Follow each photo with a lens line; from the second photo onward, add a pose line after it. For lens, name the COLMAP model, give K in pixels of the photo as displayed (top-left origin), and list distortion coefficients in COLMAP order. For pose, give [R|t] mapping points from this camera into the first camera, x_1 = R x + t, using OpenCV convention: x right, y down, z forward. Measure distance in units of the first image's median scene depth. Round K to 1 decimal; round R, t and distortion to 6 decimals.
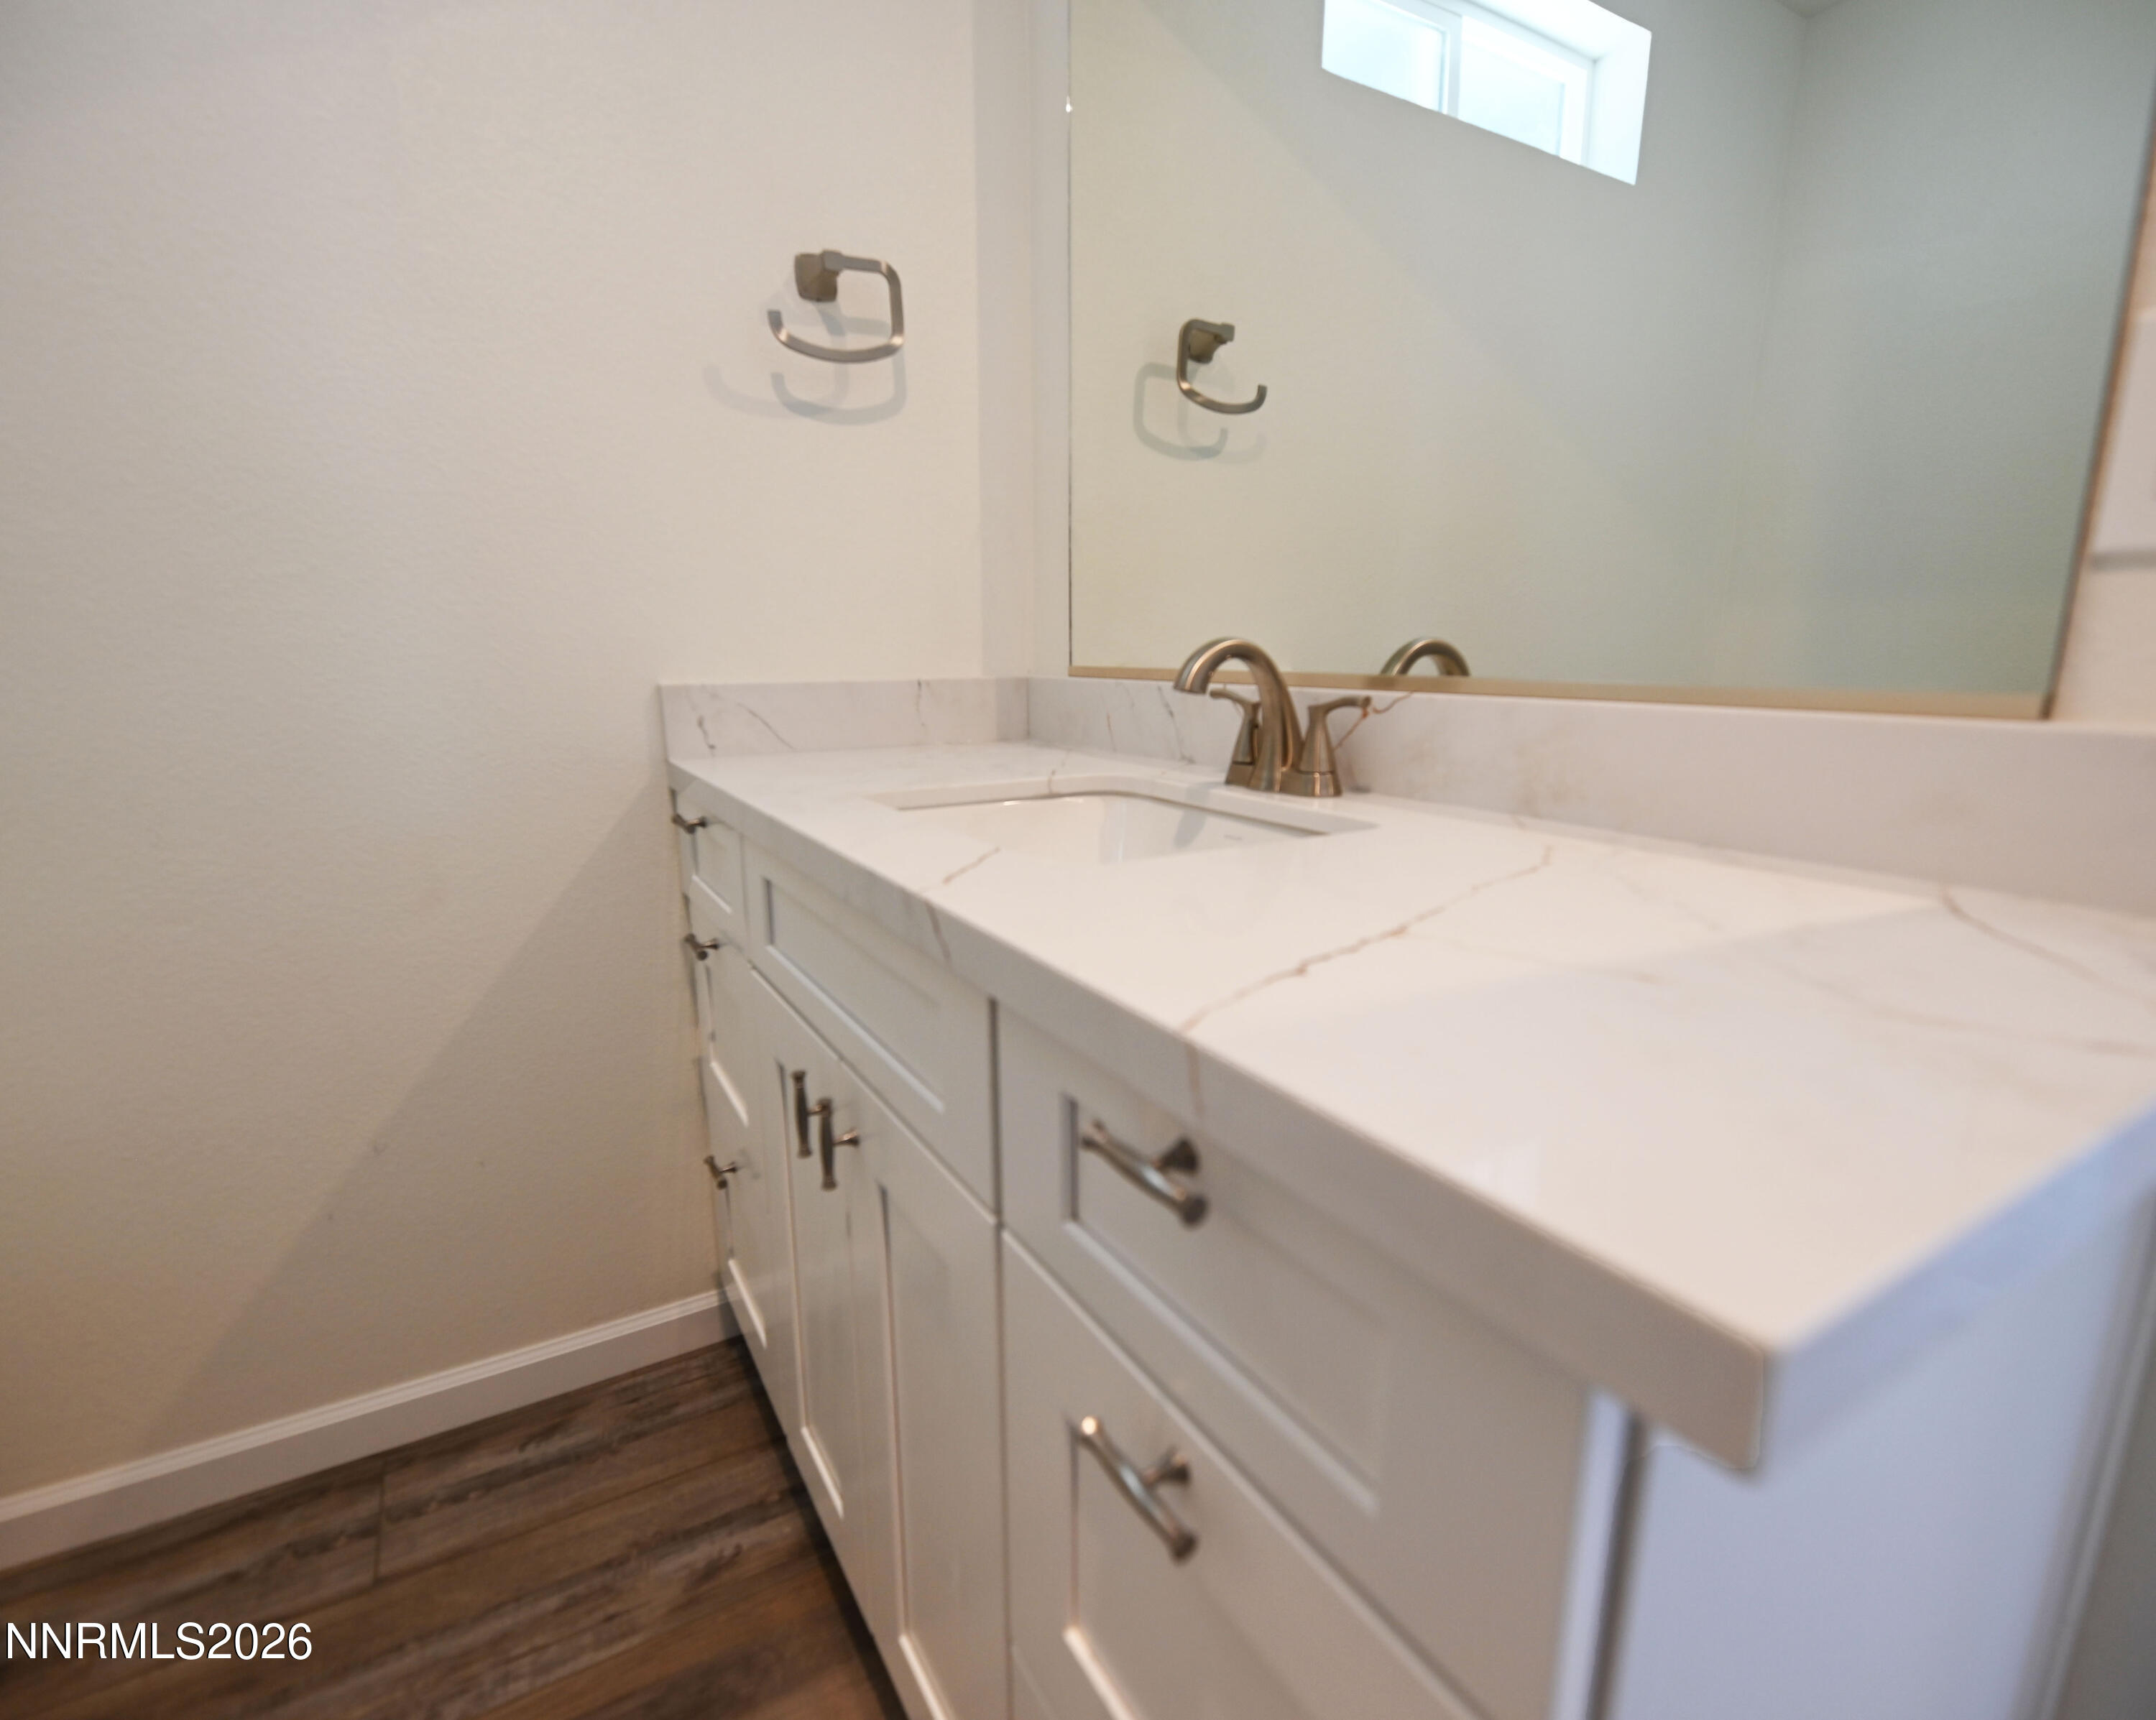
lens RADIAL K [[1039.5, 0, 1080.9], [0, 1039.5, 867.2], [0, 0, 1]] dist [-0.002649, -0.000072]
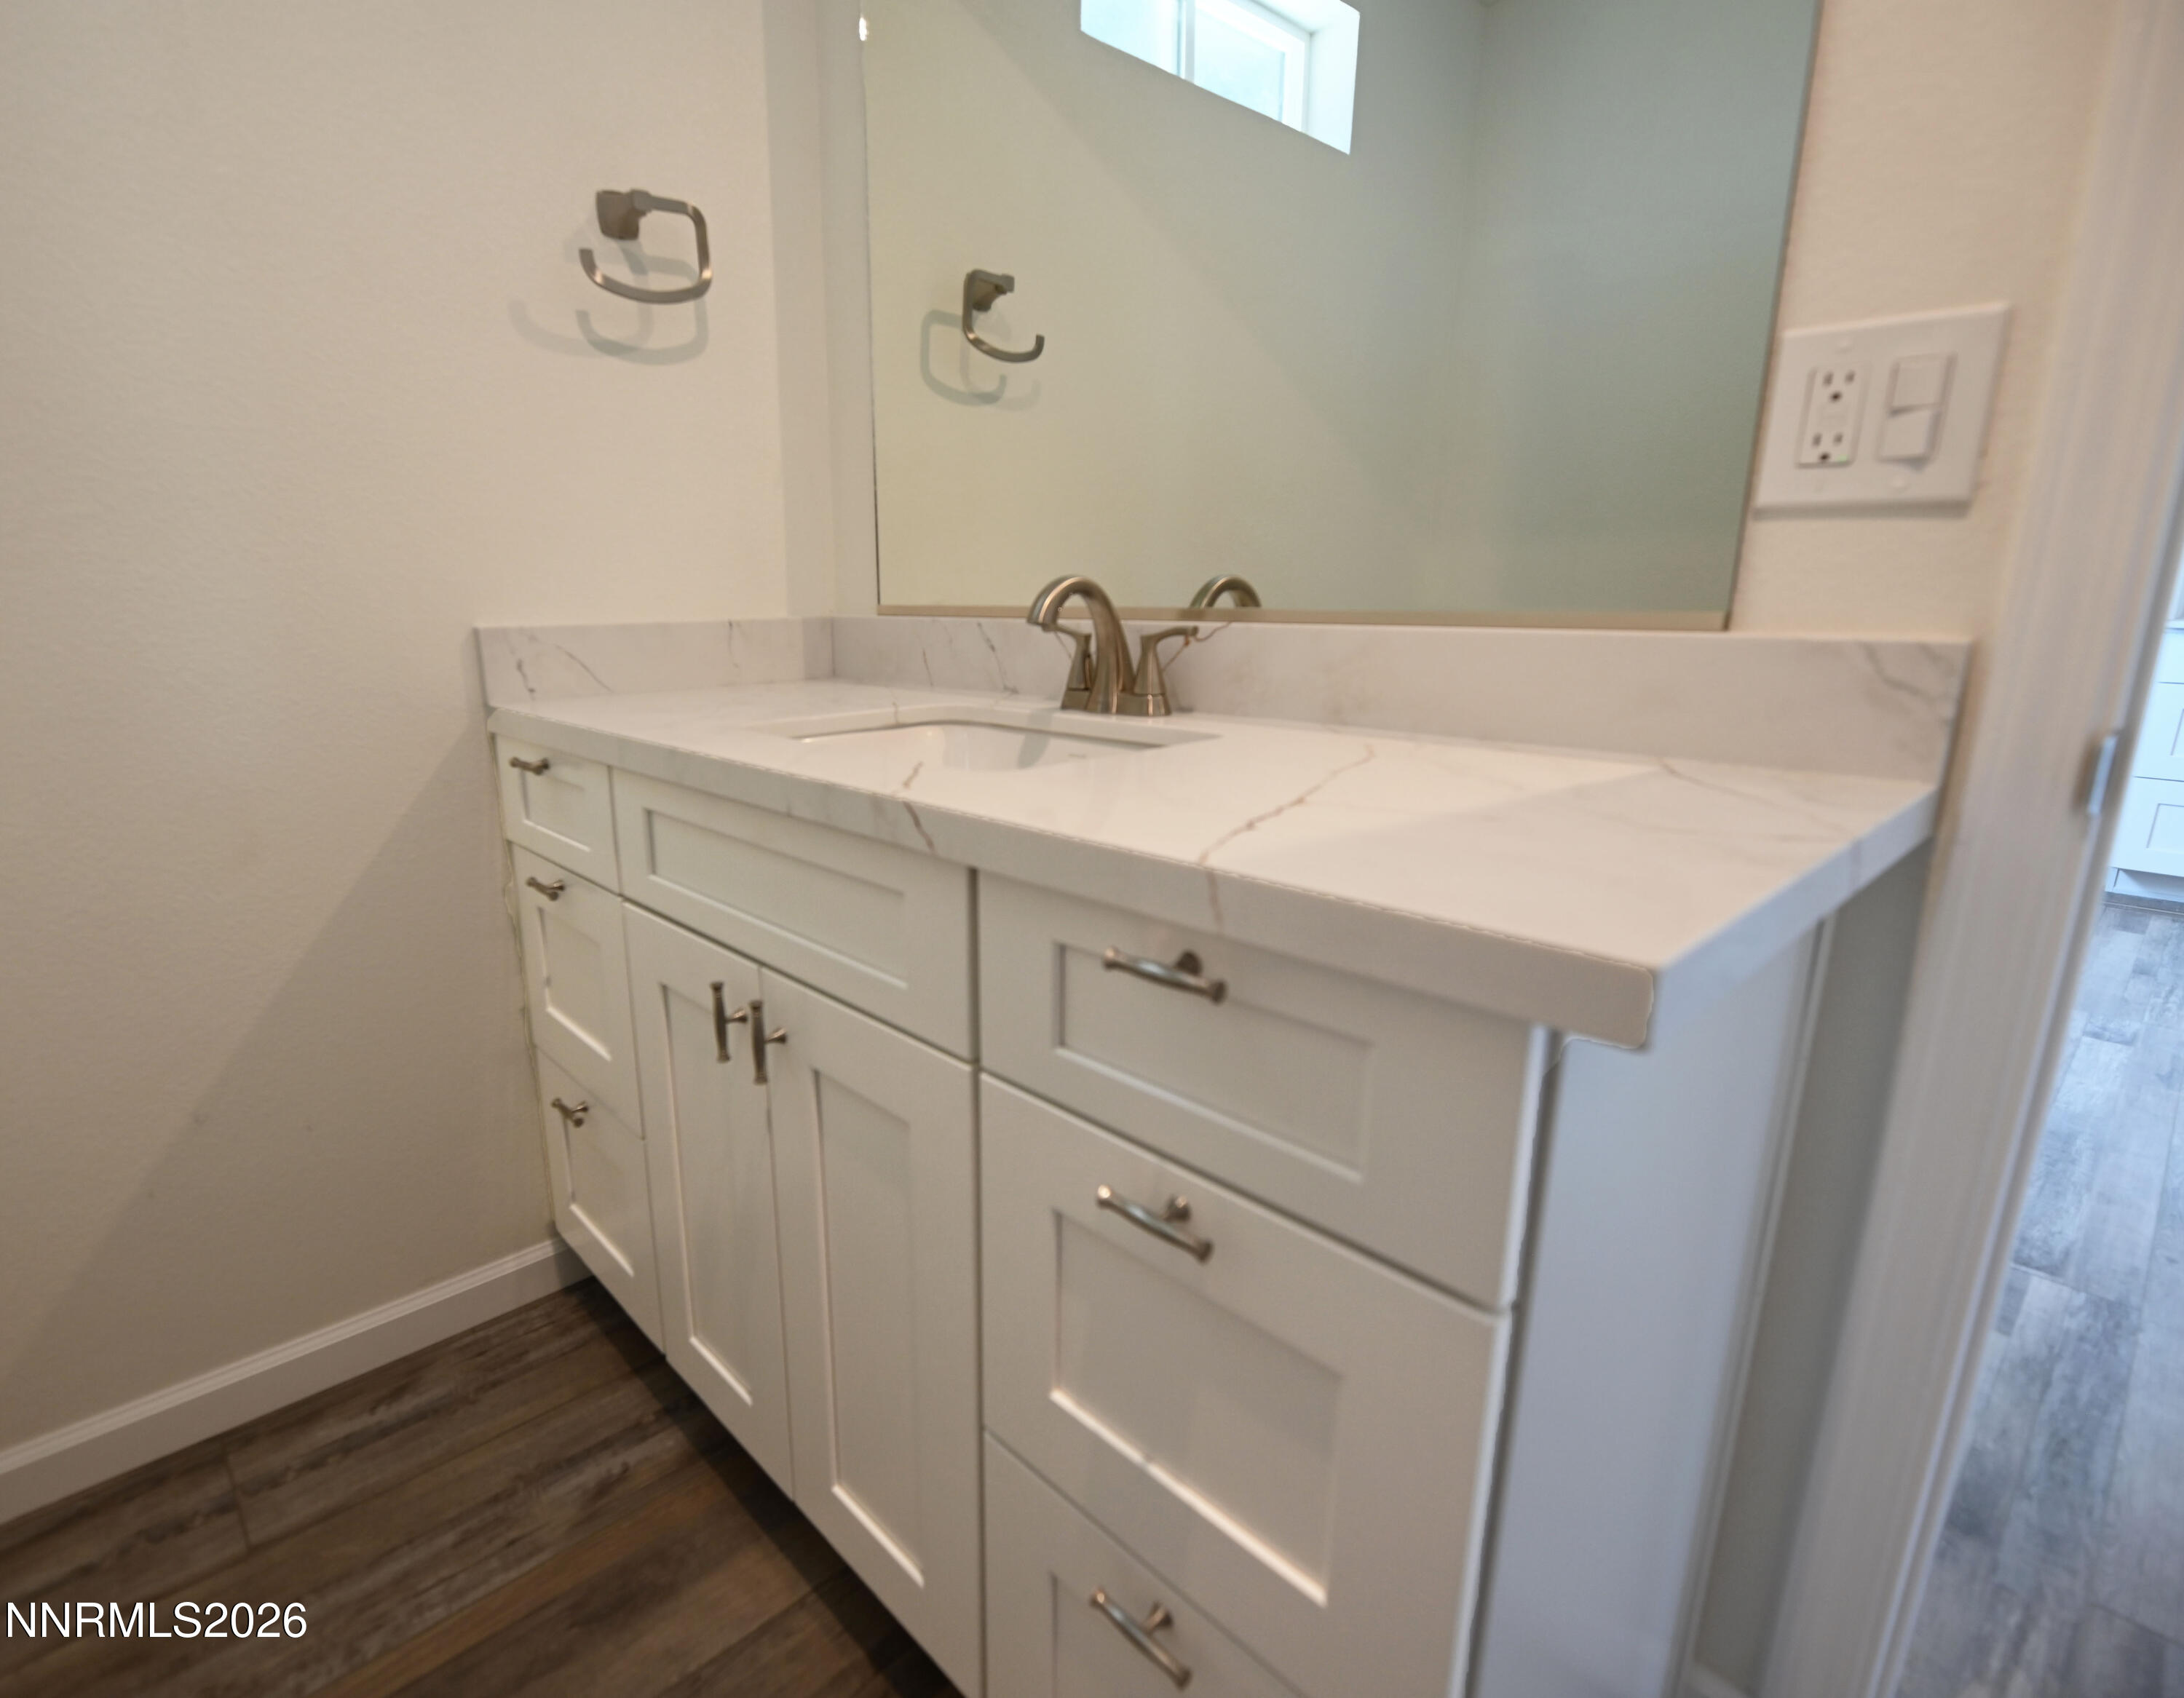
lens RADIAL K [[1084.4, 0, 981.0], [0, 1084.4, 850.2], [0, 0, 1]] dist [0.002405, -0.000775]
pose [[0.983015, -0.050596, 0.176414, -0.133157], [0.045784, 0.998463, 0.031242, 0.025393], [-0.177724, -0.022635, 0.983820, -0.105089]]
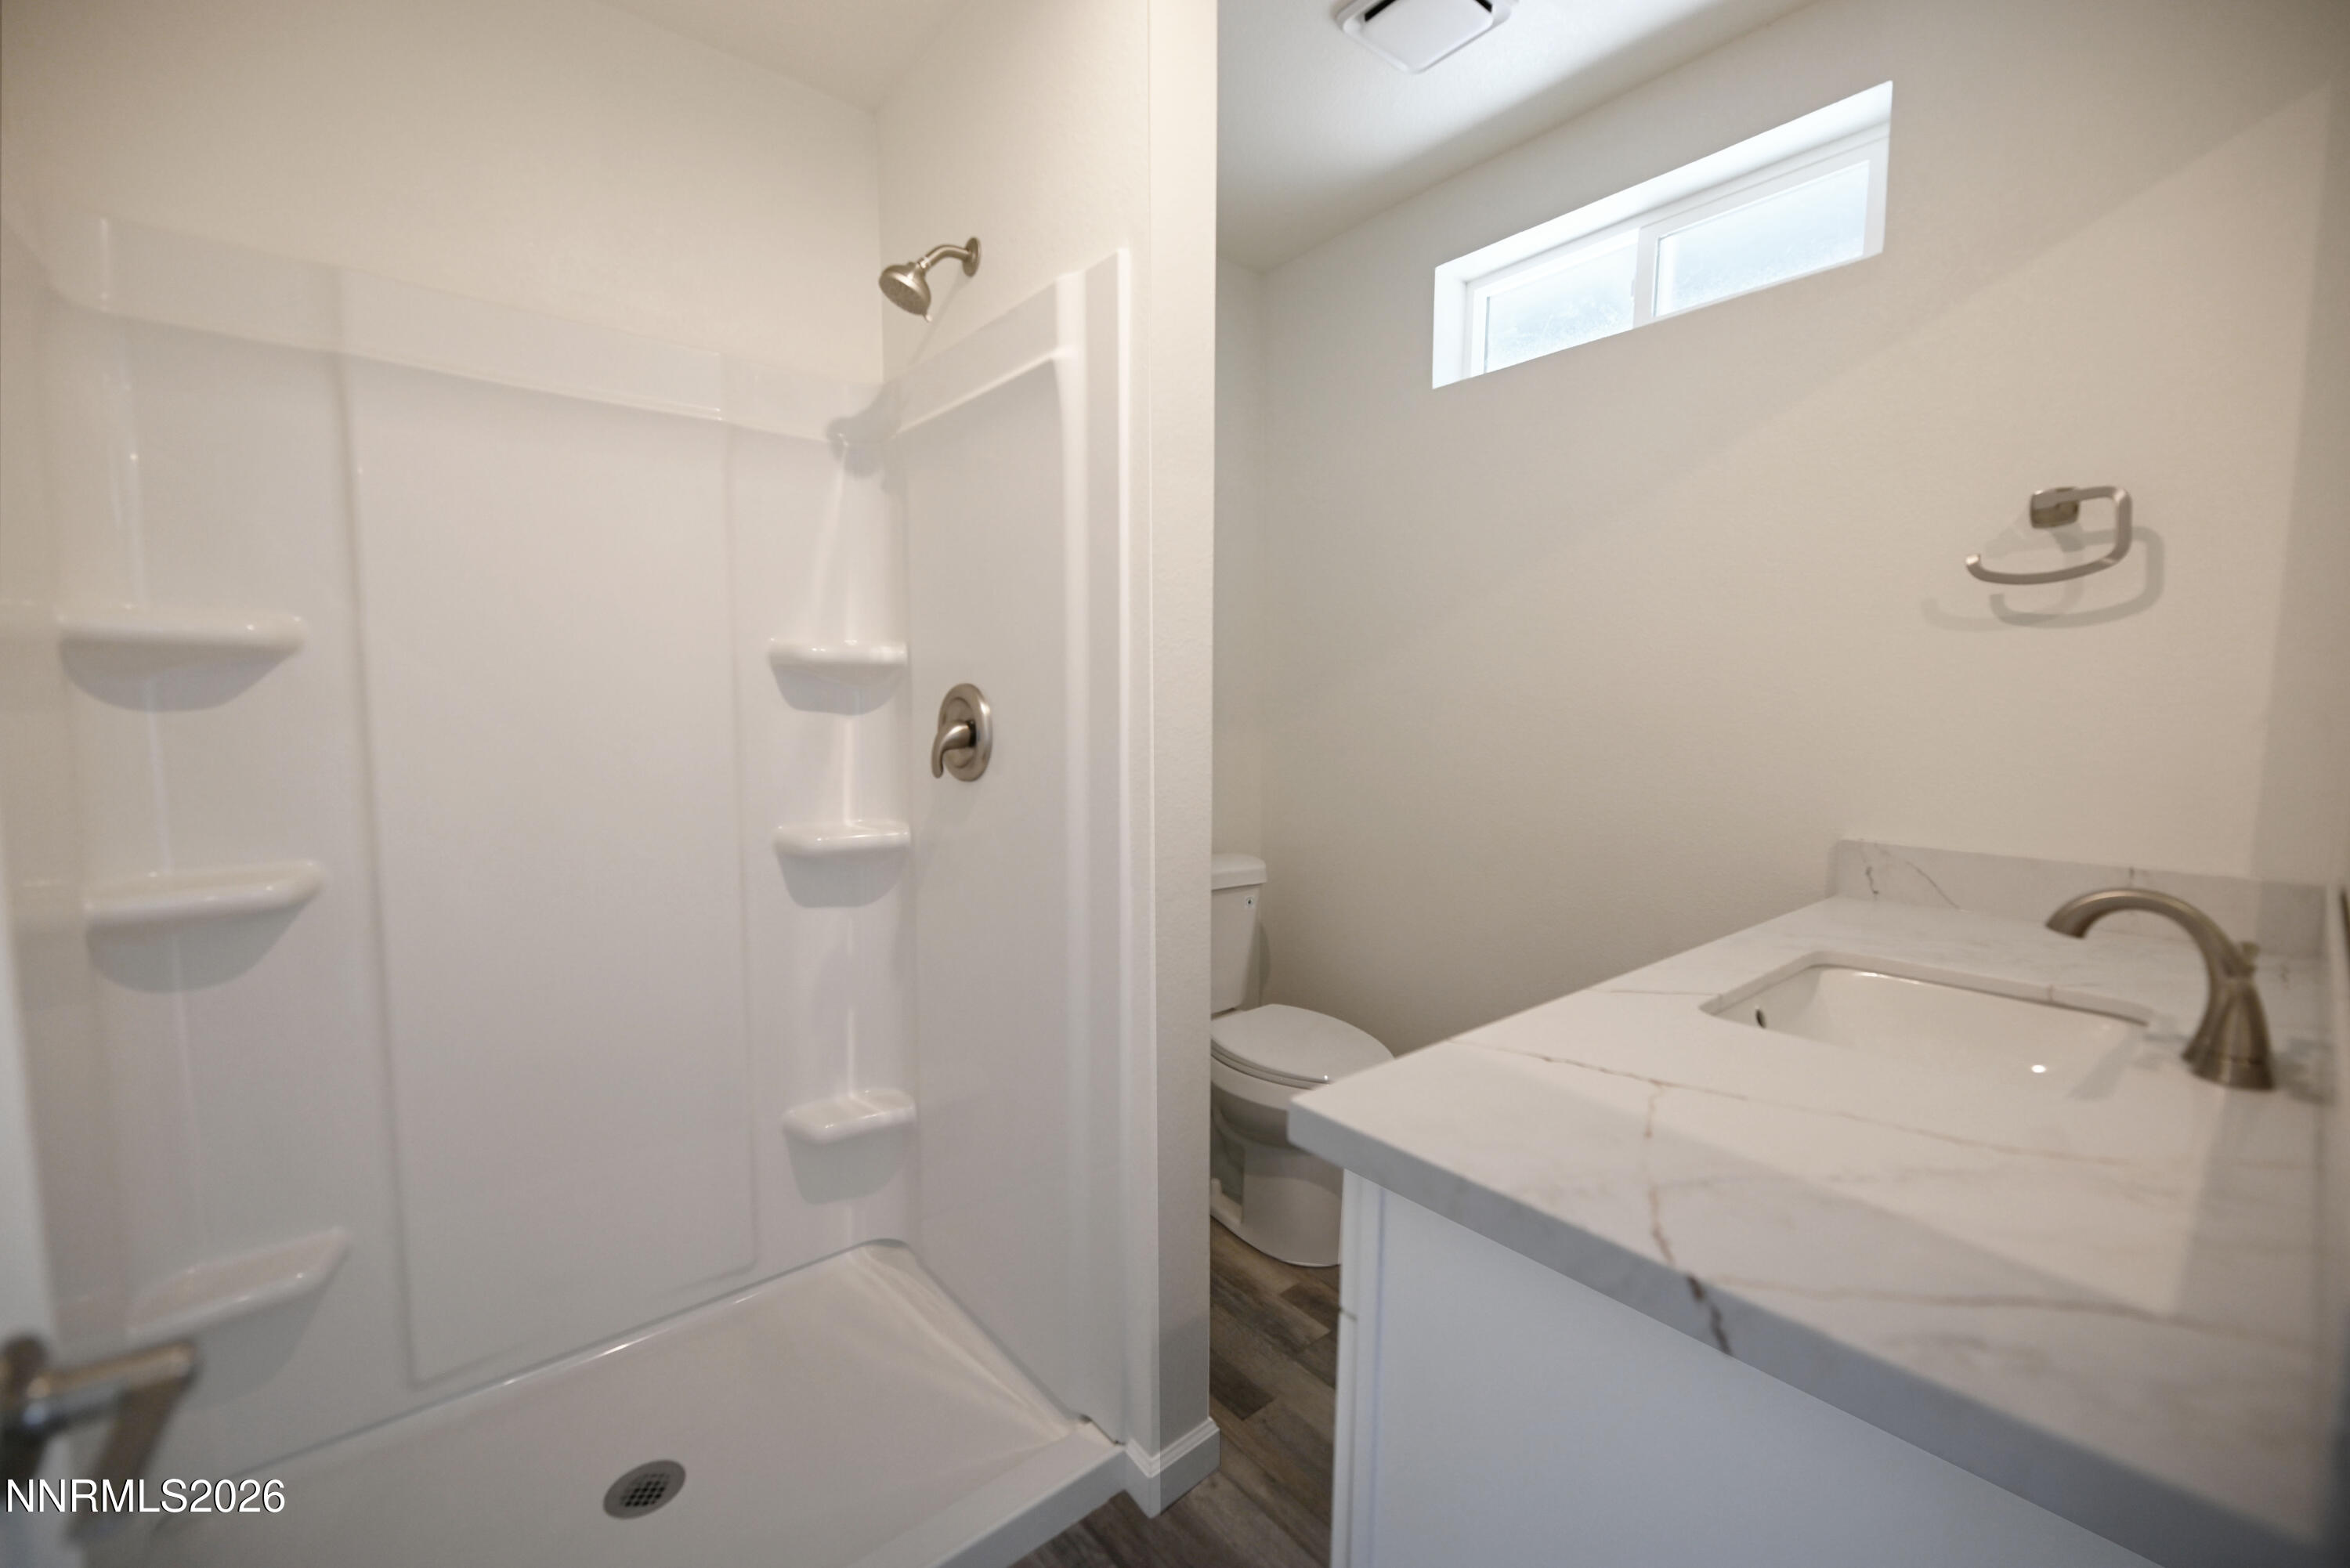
lens RADIAL K [[943.8, 0, 1175.0], [0, 943.8, 784.0], [0, 0, 1]] dist [0.000884, -0.003015]
pose [[0.156961, 0.086158, -0.983839, 0.664032], [-0.216242, 0.975013, 0.050886, -0.127178], [0.963640, 0.204760, 0.171670, -0.036181]]
